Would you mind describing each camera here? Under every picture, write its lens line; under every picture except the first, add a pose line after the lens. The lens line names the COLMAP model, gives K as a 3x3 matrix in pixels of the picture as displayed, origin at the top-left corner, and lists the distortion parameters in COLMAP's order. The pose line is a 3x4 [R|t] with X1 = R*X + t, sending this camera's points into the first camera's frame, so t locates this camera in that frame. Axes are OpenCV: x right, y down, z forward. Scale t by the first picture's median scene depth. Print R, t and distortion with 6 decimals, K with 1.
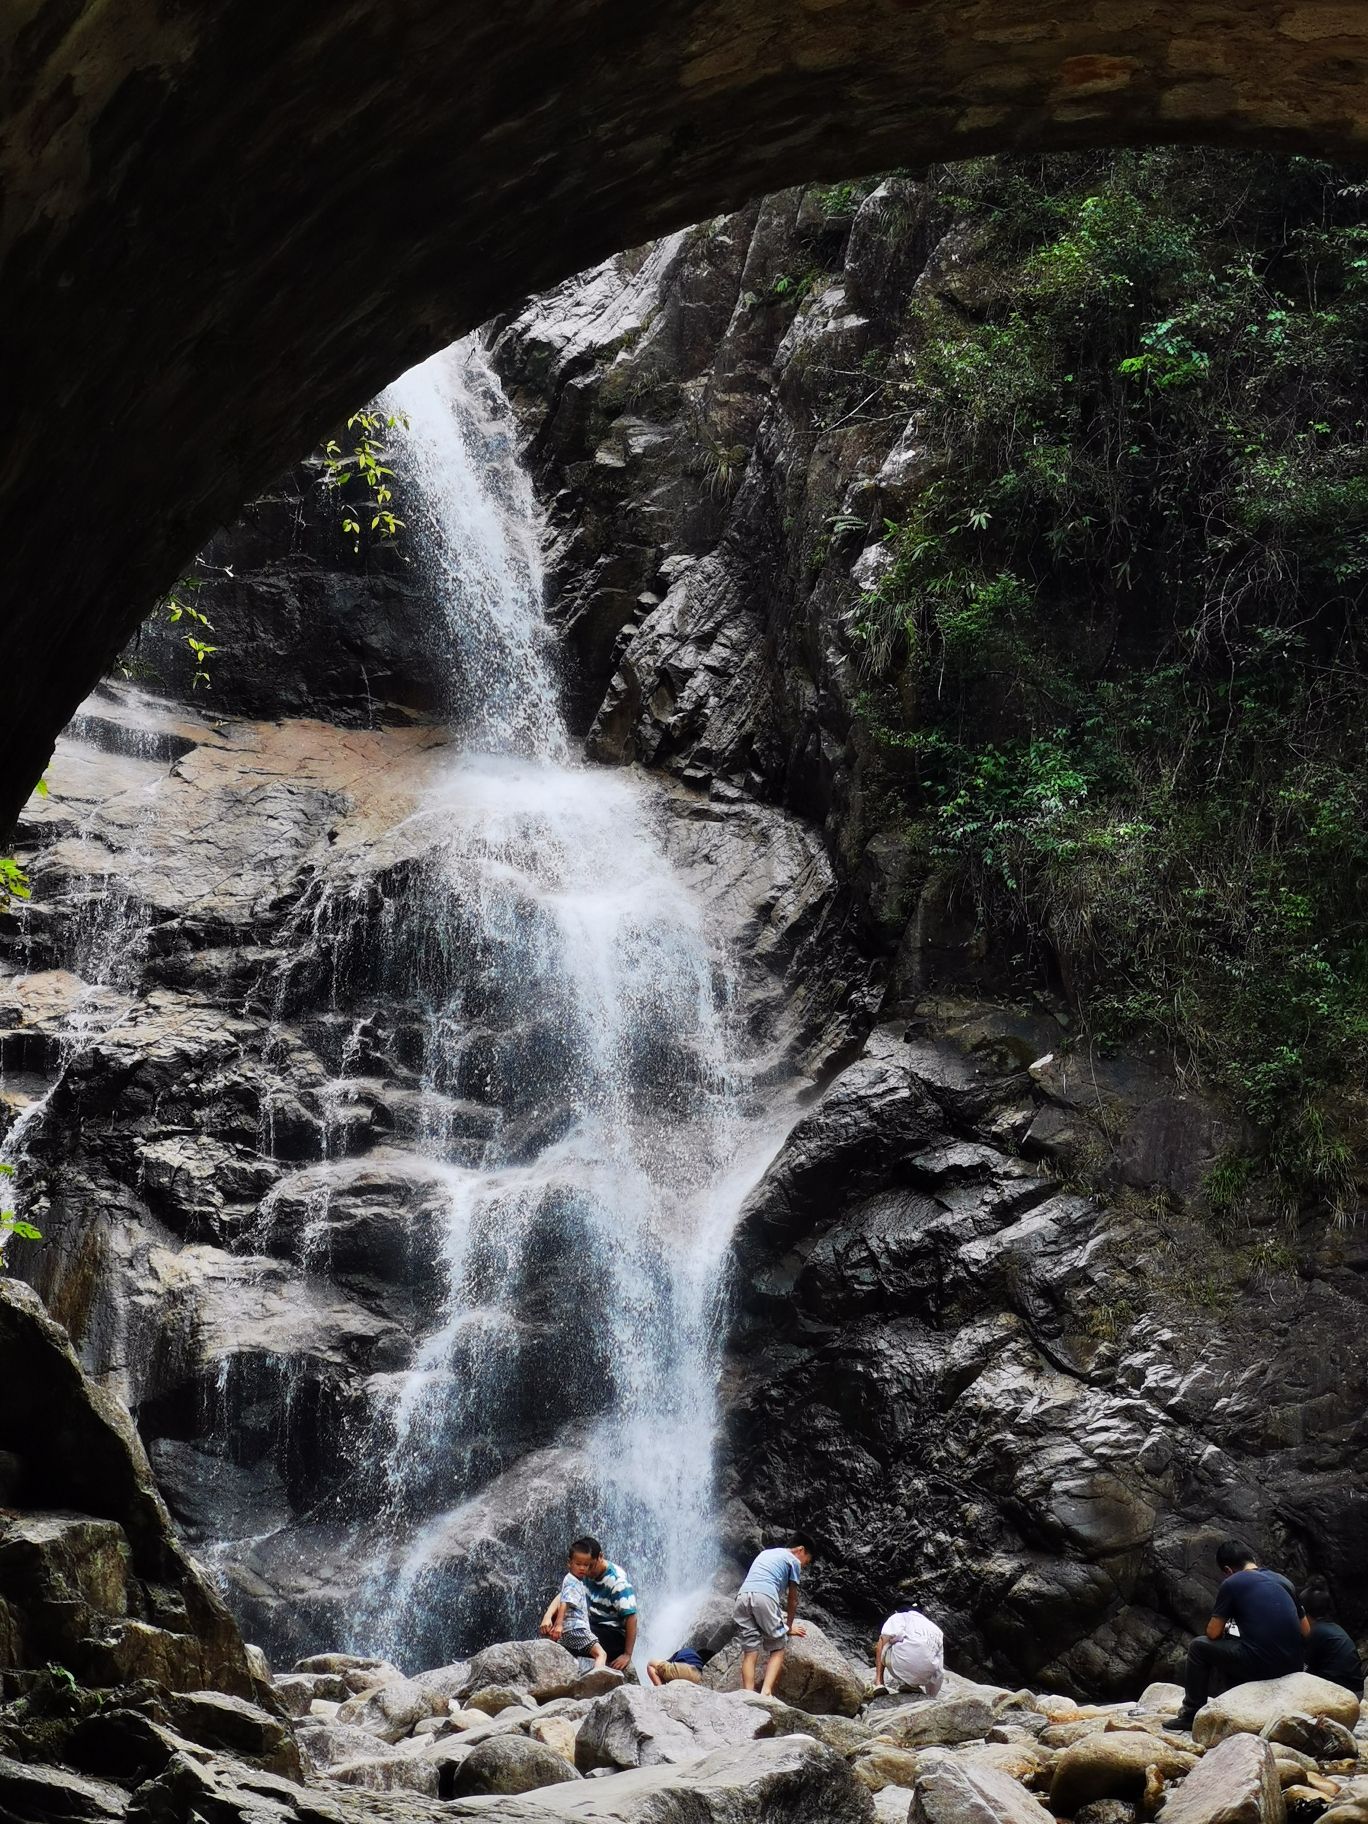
lens RADIAL K [[4234.4, 0, 684.0], [0, 4234.4, 912.0], [0, 0, 1]] dist [0.724110, -8.658687]
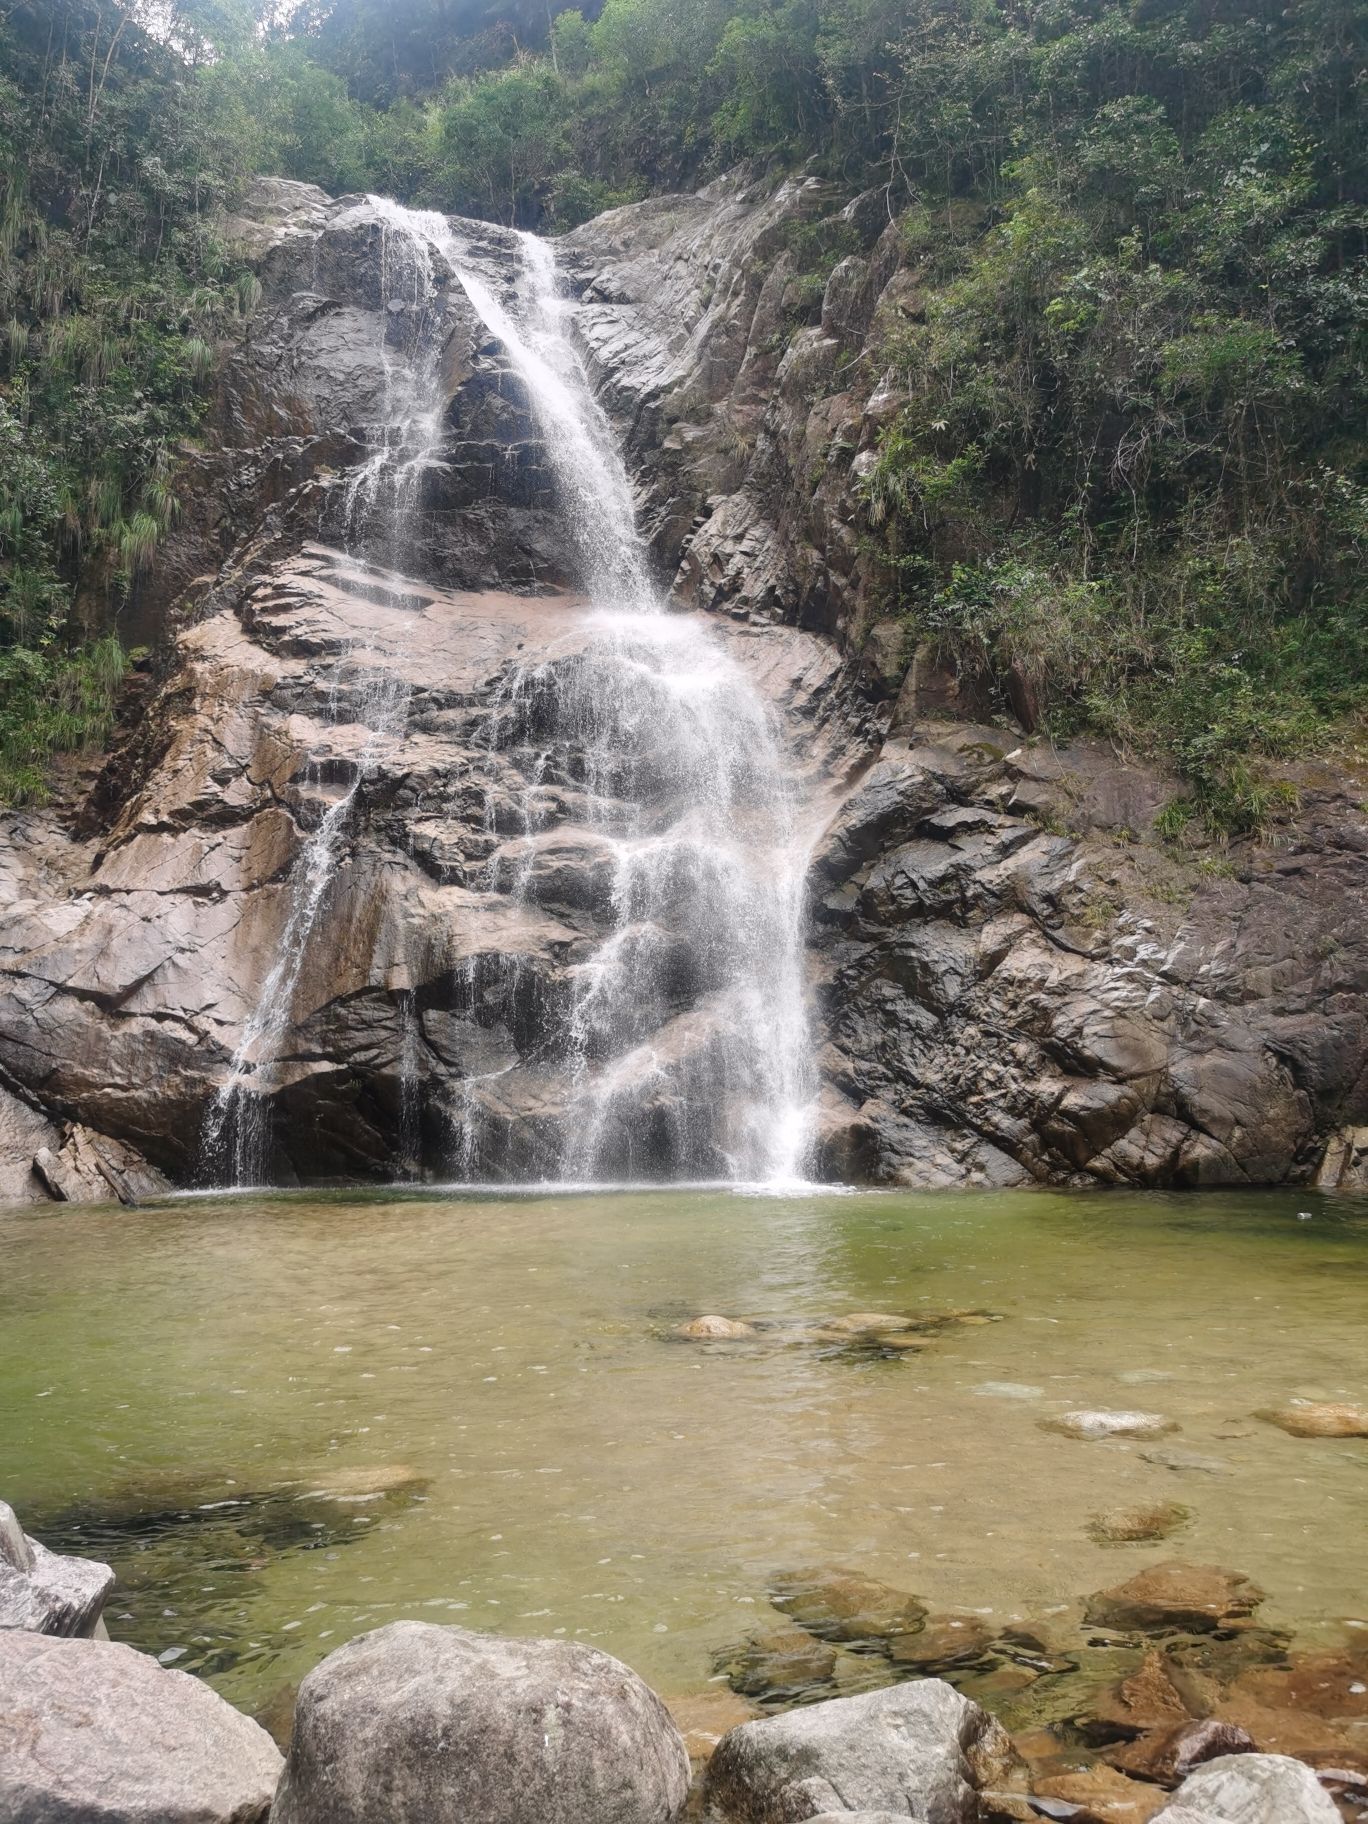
lens RADIAL K [[1396.0, 0, 684.0], [0, 1396.0, 912.0], [0, 0, 1]] dist [0.024327, 0.080205]
pose [[0.996292, -0.010858, 0.085353, -0.071584], [0.007029, 0.998961, 0.045037, 0.064368], [-0.085753, -0.044270, 0.995332, 0.485717]]
